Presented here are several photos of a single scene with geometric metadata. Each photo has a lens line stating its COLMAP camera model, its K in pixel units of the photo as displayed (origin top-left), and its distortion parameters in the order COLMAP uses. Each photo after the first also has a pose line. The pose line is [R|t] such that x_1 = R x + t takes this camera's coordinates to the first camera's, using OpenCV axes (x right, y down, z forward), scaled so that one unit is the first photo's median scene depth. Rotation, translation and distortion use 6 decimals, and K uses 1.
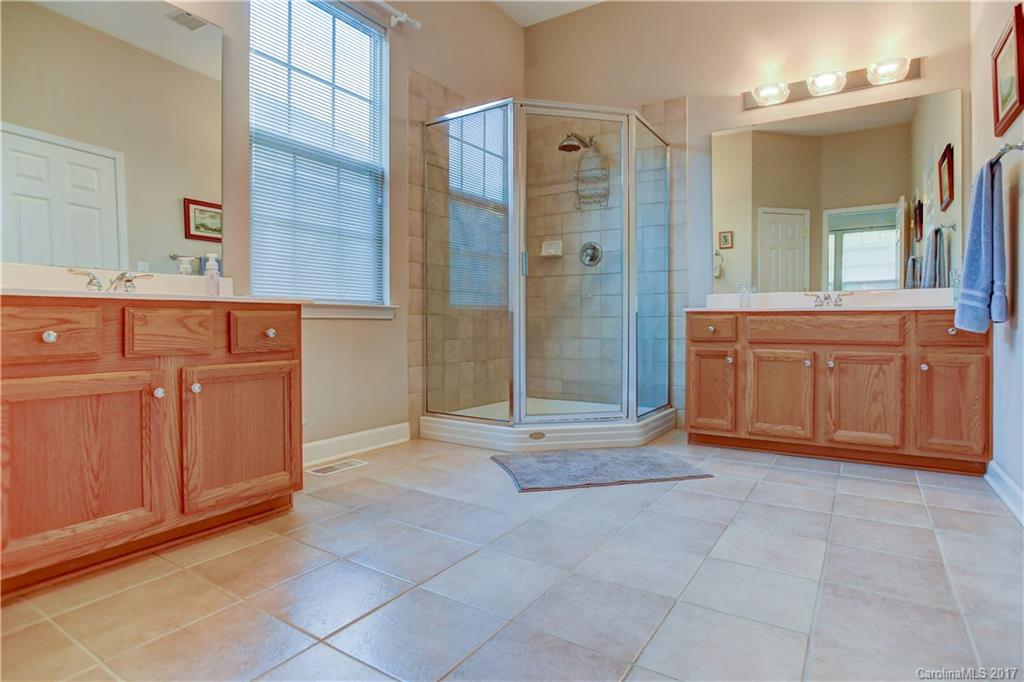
lens RADIAL K [[524.2, 0, 513.8], [0, 524.2, 334.7], [0, 0, 1]] dist [-0.000219, -0.000011]
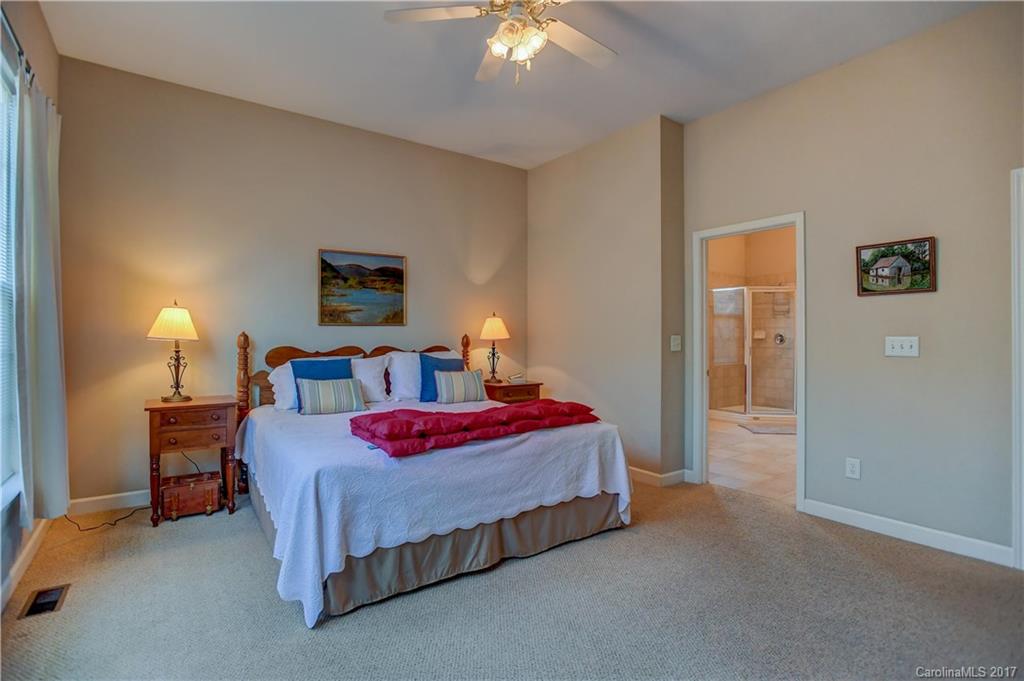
lens RADIAL K [[509.4, 0, 516.1], [0, 509.4, 338.4], [0, 0, 1]] dist [-0.032943, 0.006402]
pose [[0.941838, 0.005393, -0.336024, -0.172954], [-0.010029, 0.999877, -0.012062, -0.118961], [0.335918, 0.014730, 0.941776, -1.288399]]
